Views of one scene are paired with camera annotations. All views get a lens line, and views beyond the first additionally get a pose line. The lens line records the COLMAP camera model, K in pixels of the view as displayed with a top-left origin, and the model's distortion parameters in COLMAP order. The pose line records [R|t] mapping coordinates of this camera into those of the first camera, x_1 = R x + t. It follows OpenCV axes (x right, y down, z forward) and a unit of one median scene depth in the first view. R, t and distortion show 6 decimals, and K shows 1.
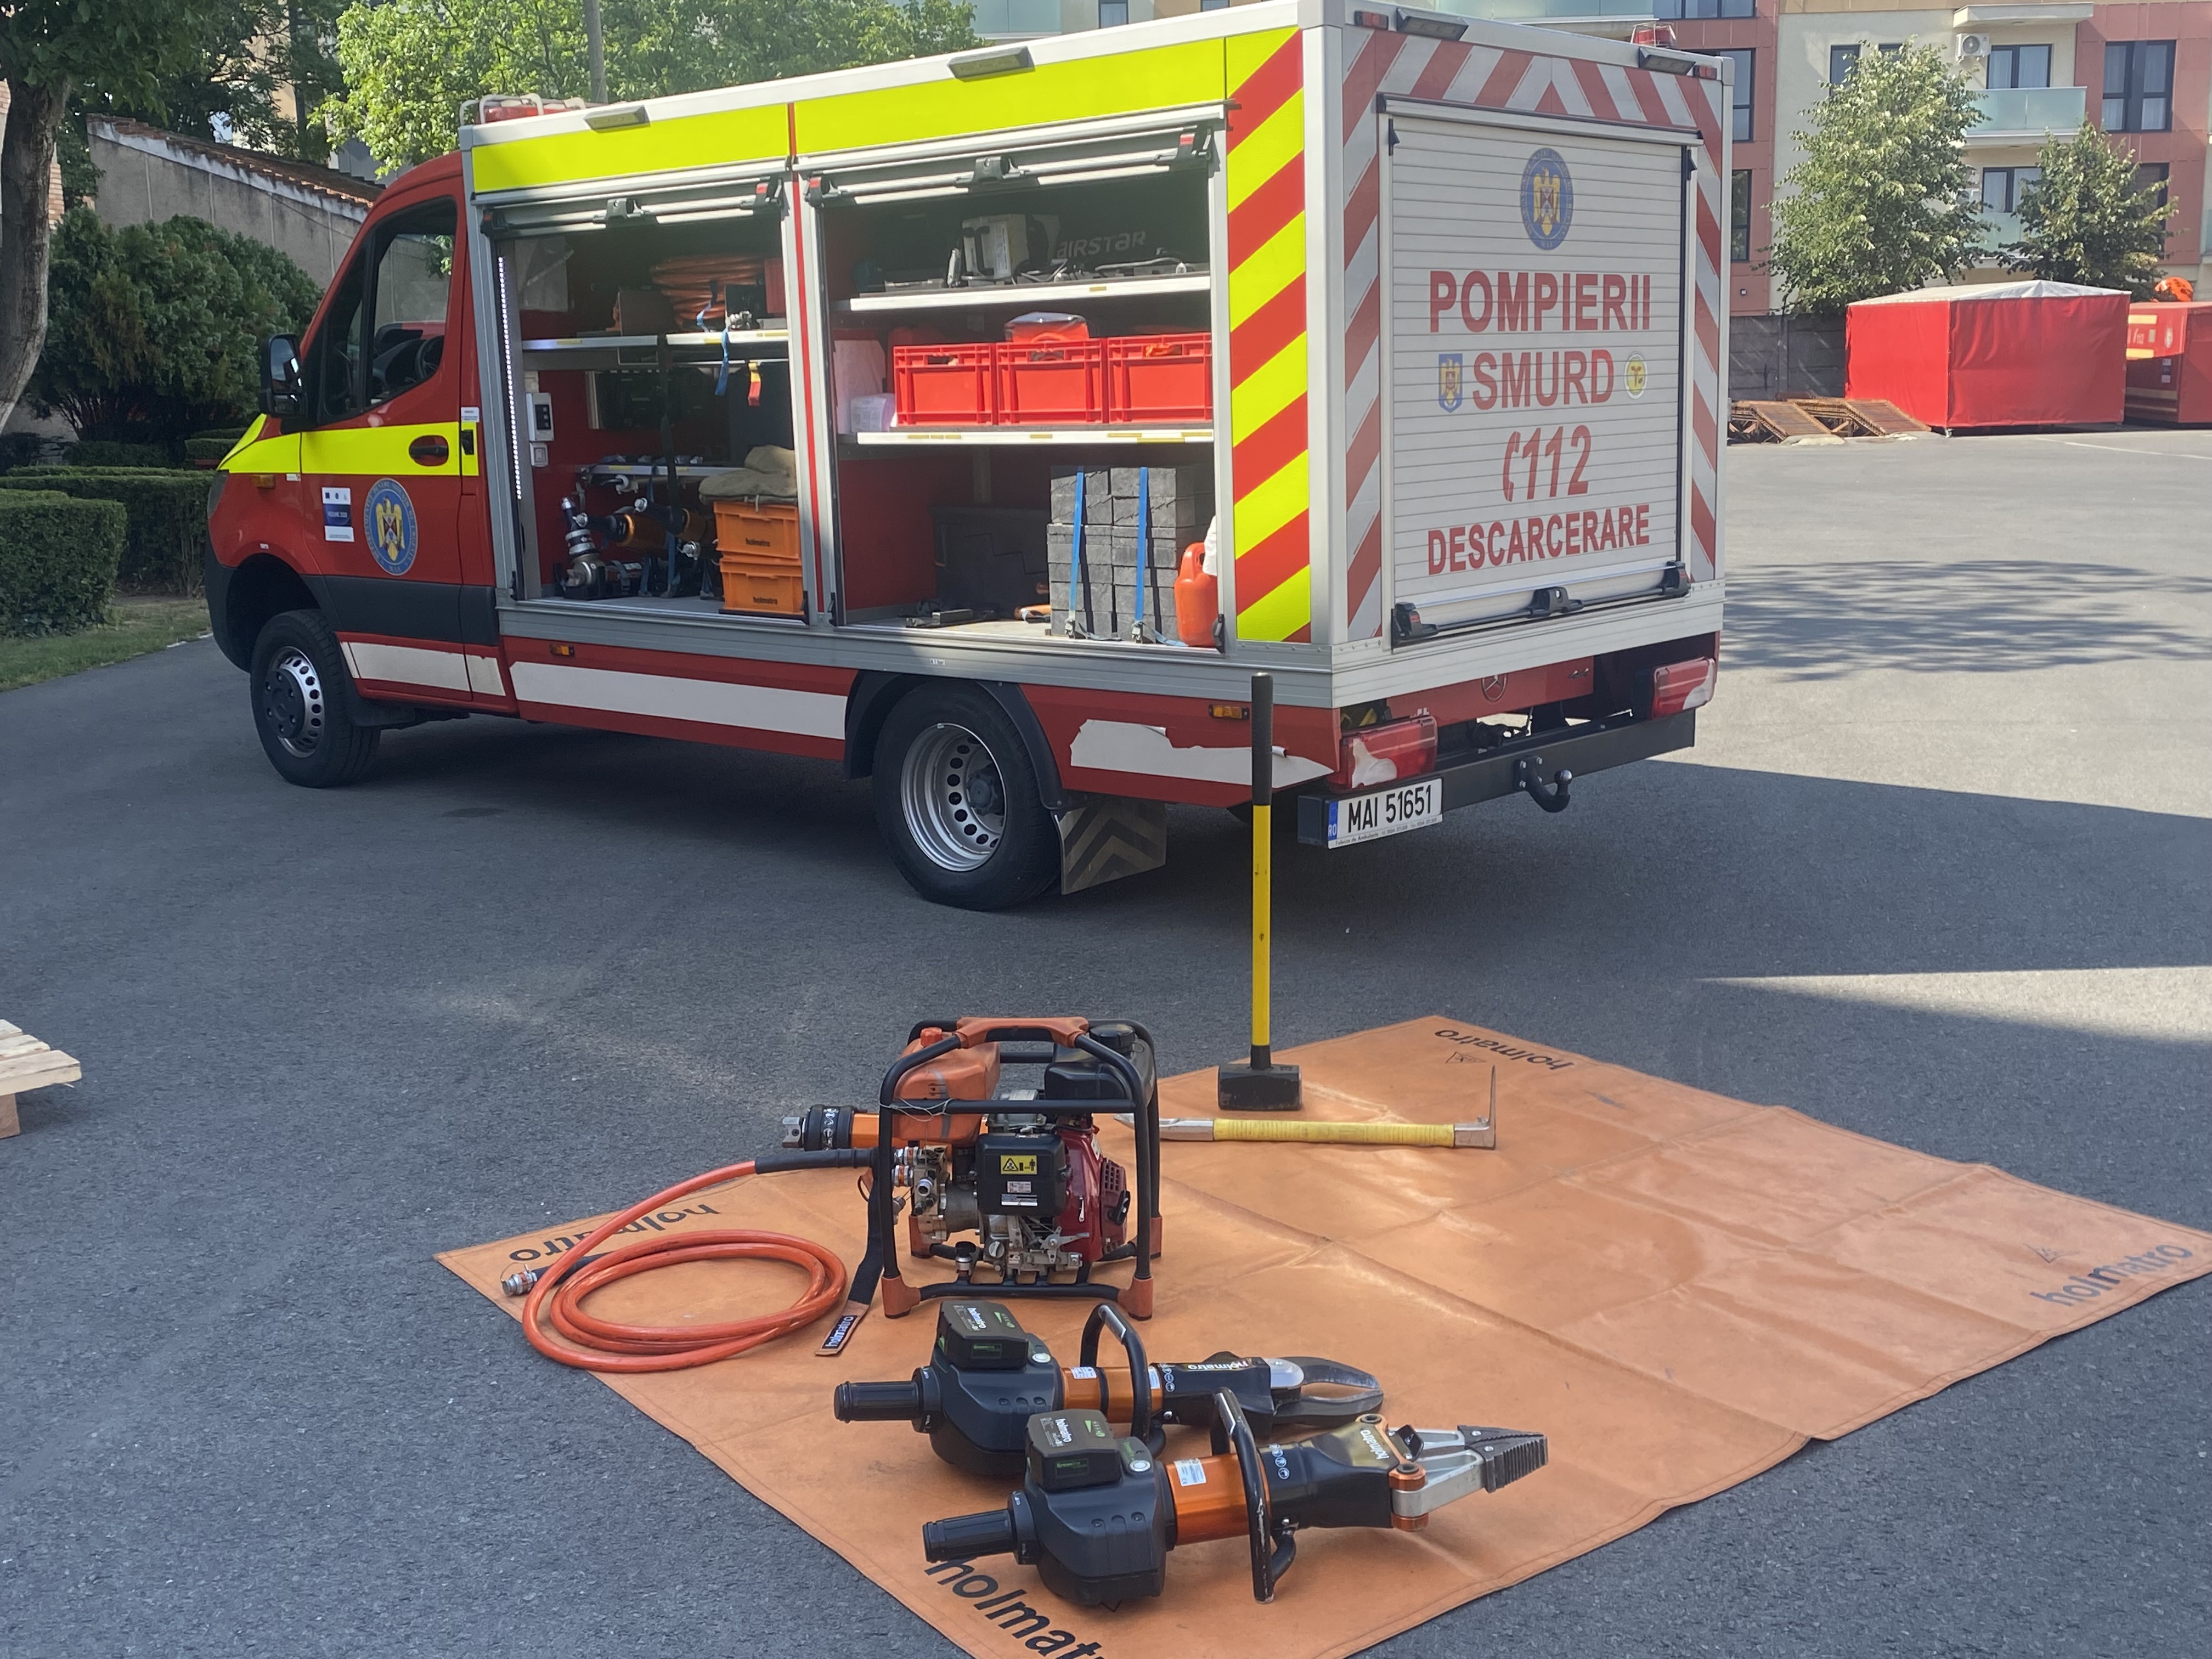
lens RADIAL K [[2397.1, 0, 1130.7], [0, 2397.1, 849.8], [0, 0, 1]] dist [0.010946, 0.000000]
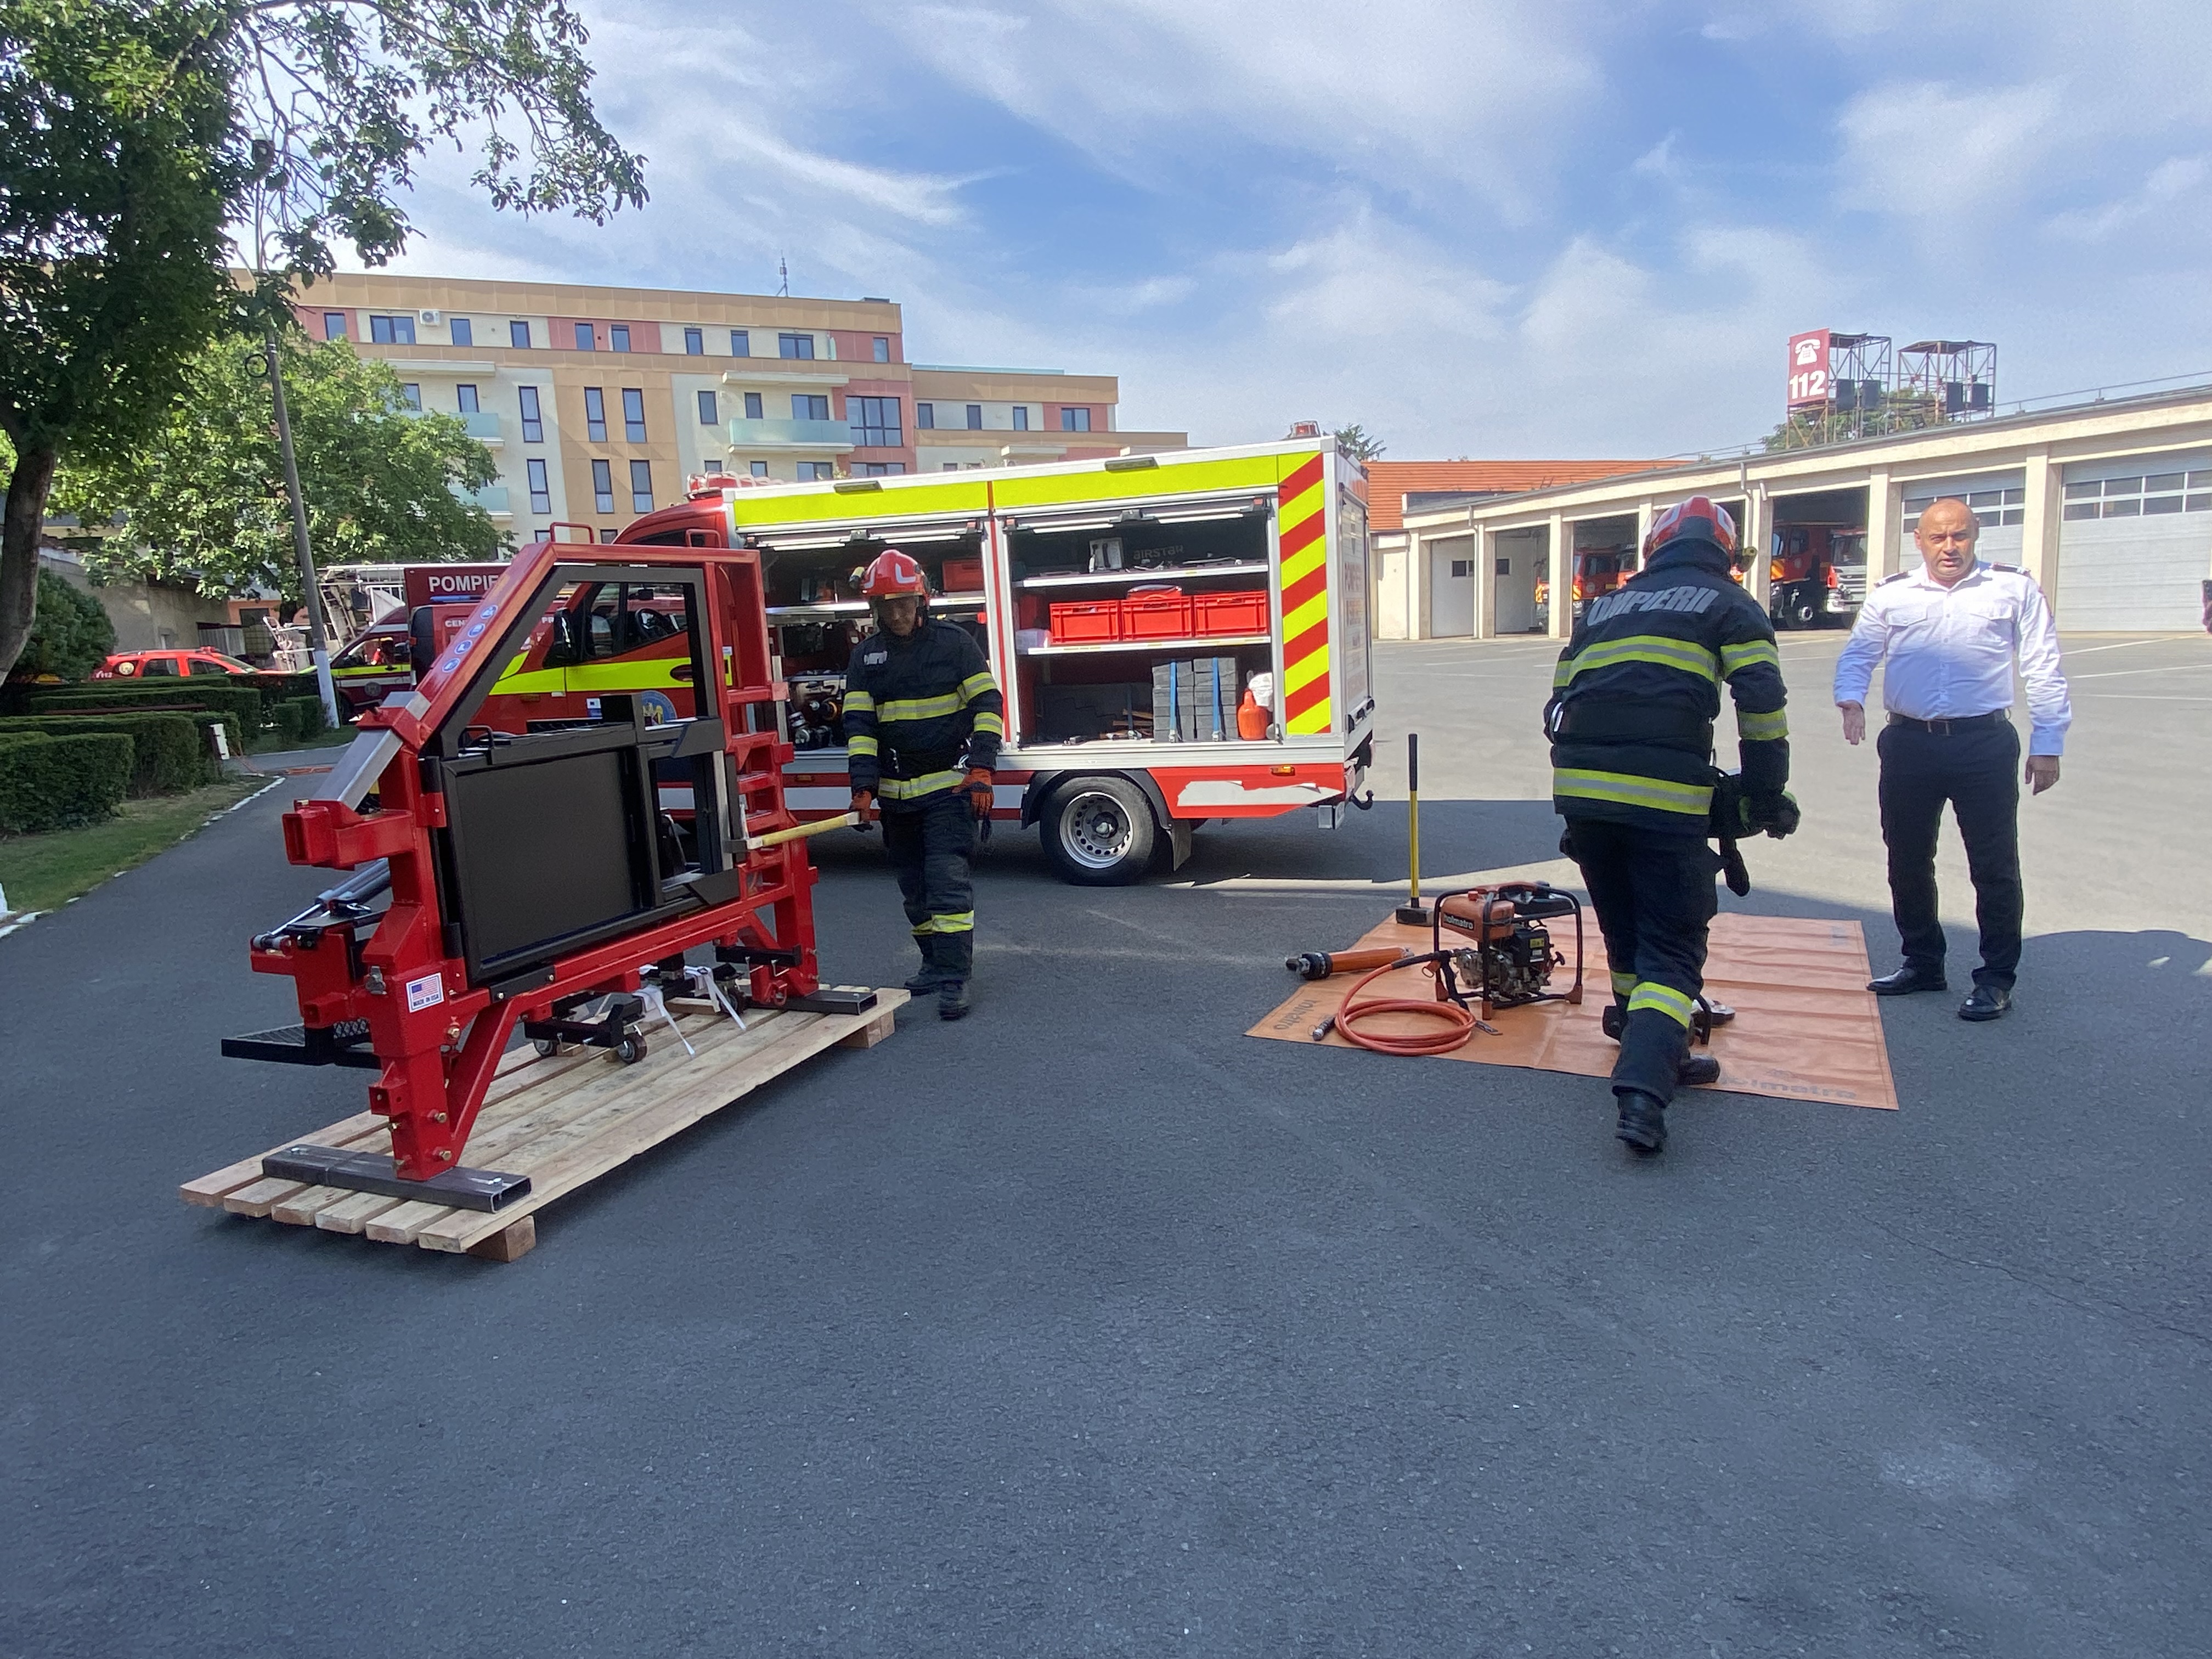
lens RADIAL K [[1319.6, 0, 1128.4], [0, 1319.6, 818.2], [0, 0, 1]] dist [0.043147, -0.045277]
pose [[0.898894, -0.088256, 0.429186, -0.521514], [0.113207, 0.993027, -0.032900, 0.007110], [-0.423290, 0.078161, 0.902617, 0.009874]]
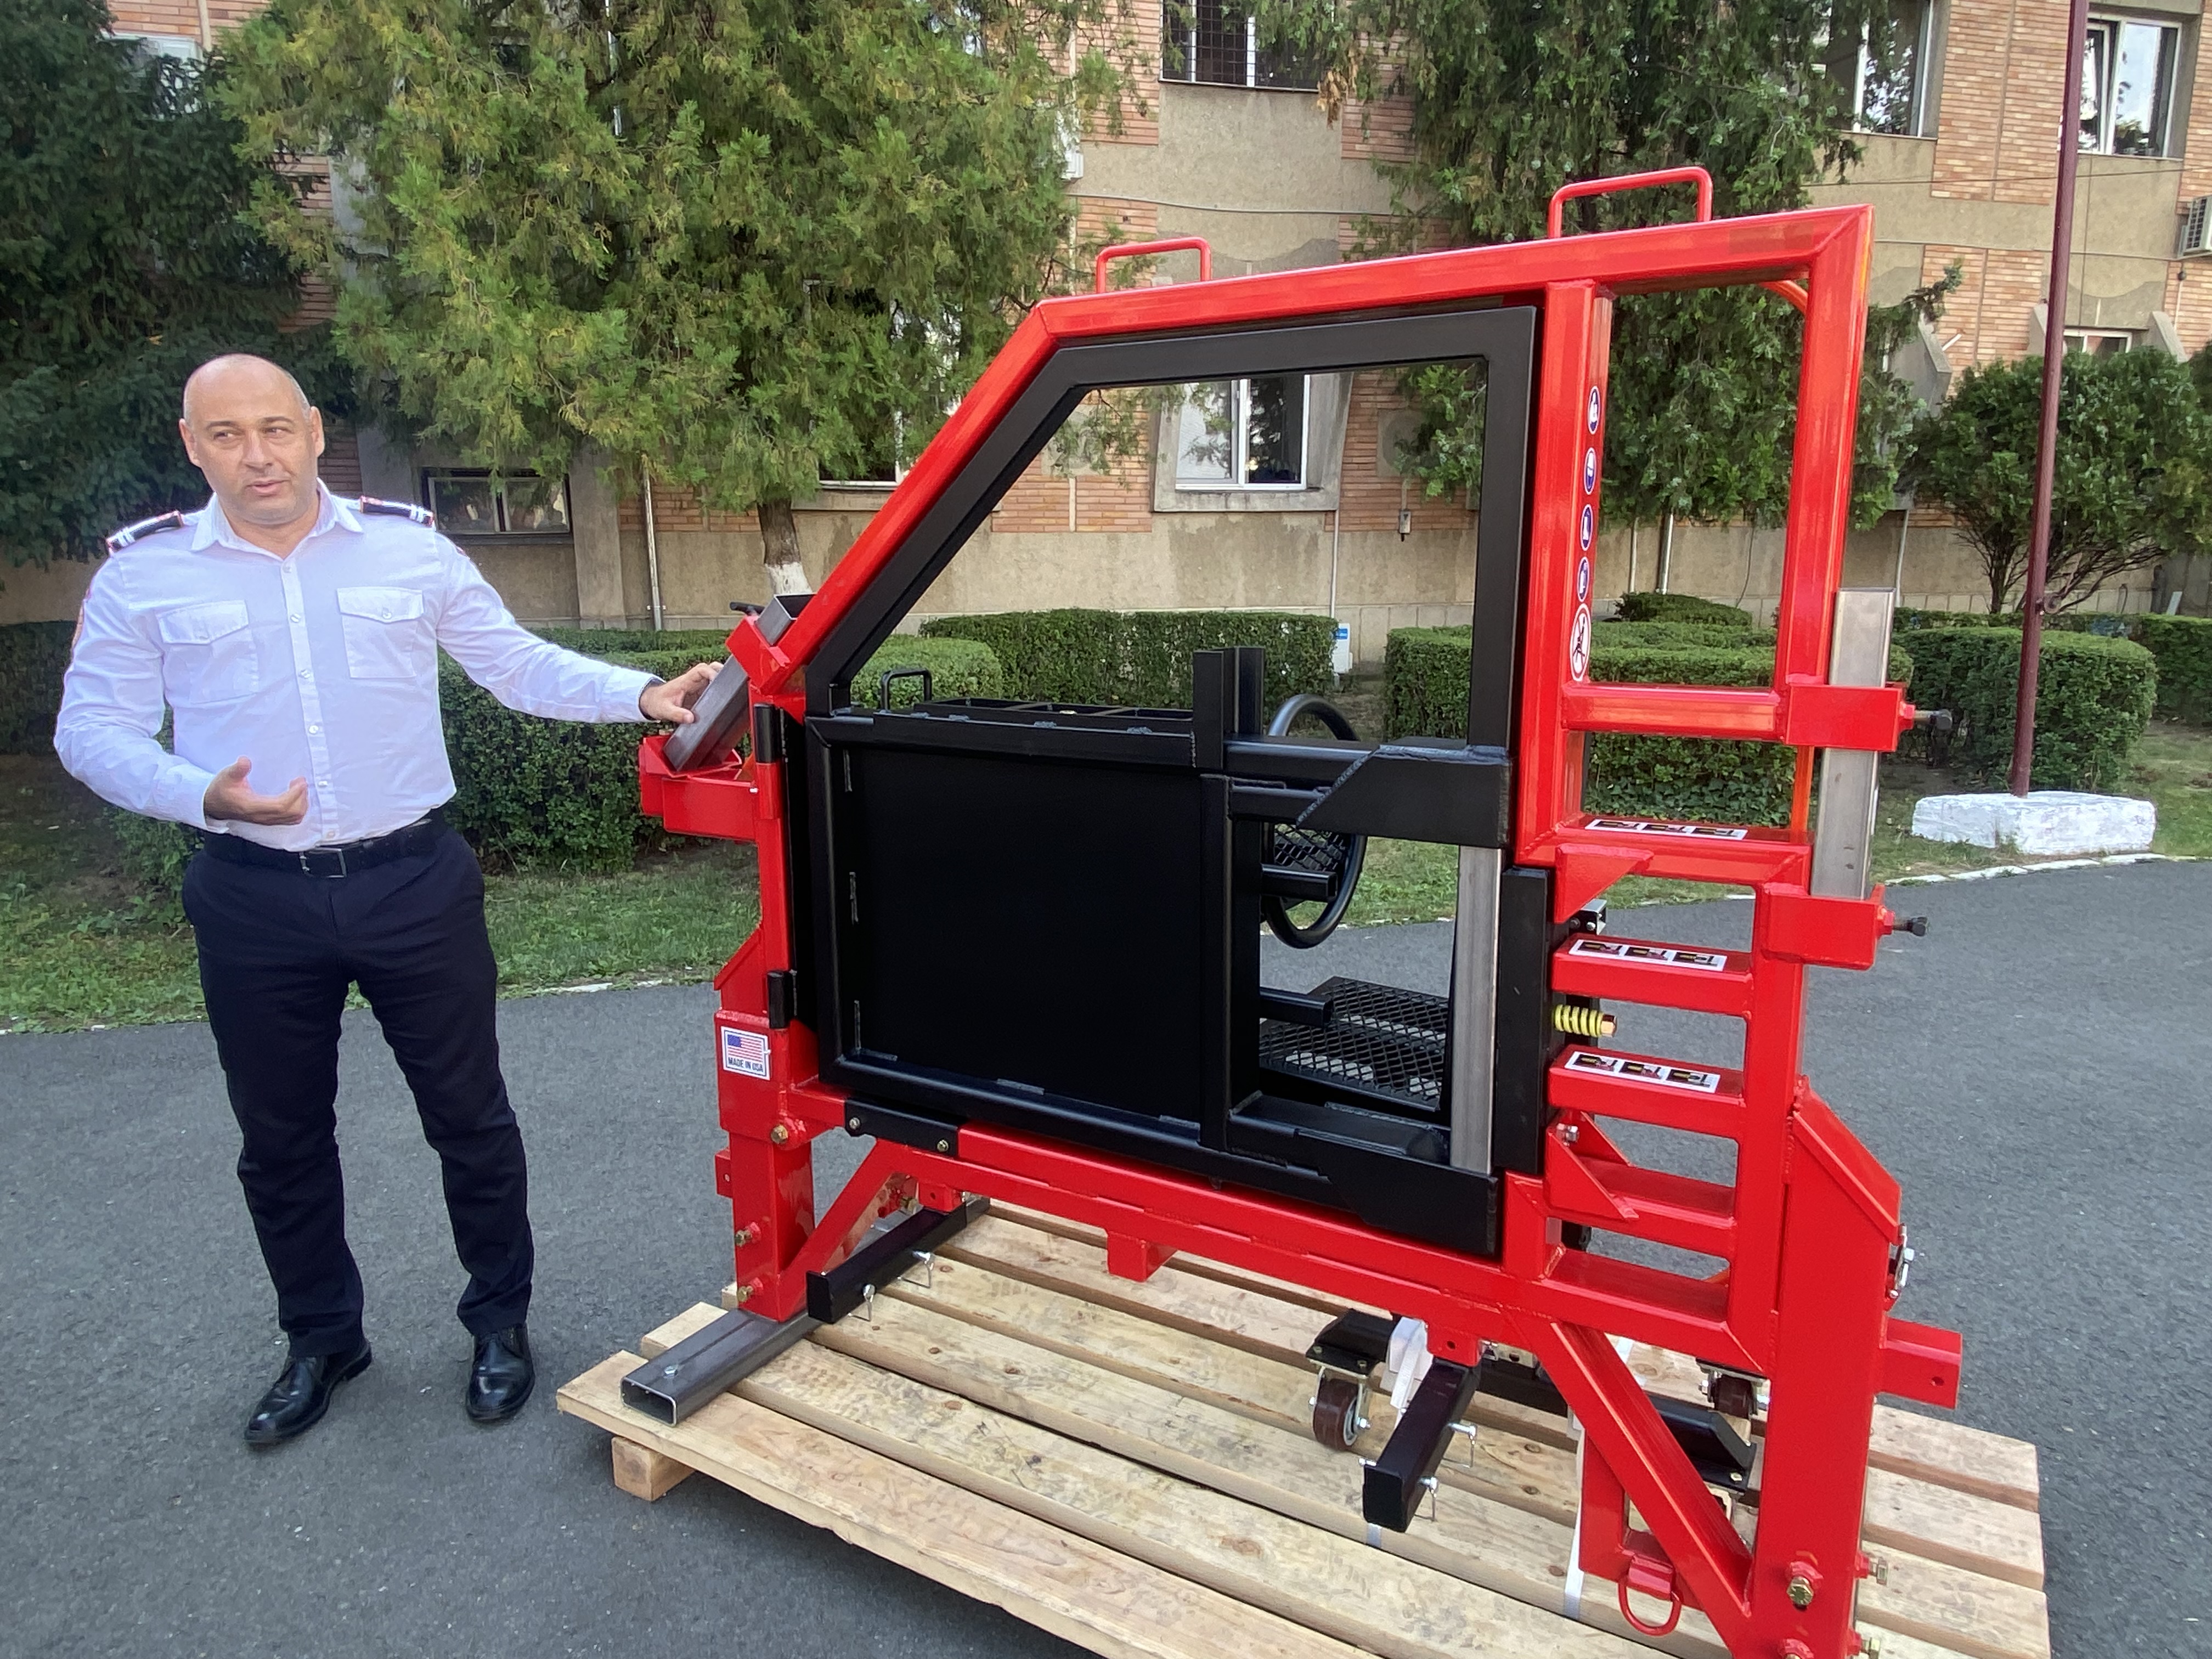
lens RADIAL K [[1392.9, 0, 1099.8], [0, 1392.9, 809.0], [0, 0, 1]] dist [0.023123, -0.027373]
pose [[0.279143, 0.196810, -0.939864, -0.214276], [-0.182074, 0.971863, 0.149434, -0.100295], [0.942830, 0.129412, 0.307123, 0.549999]]
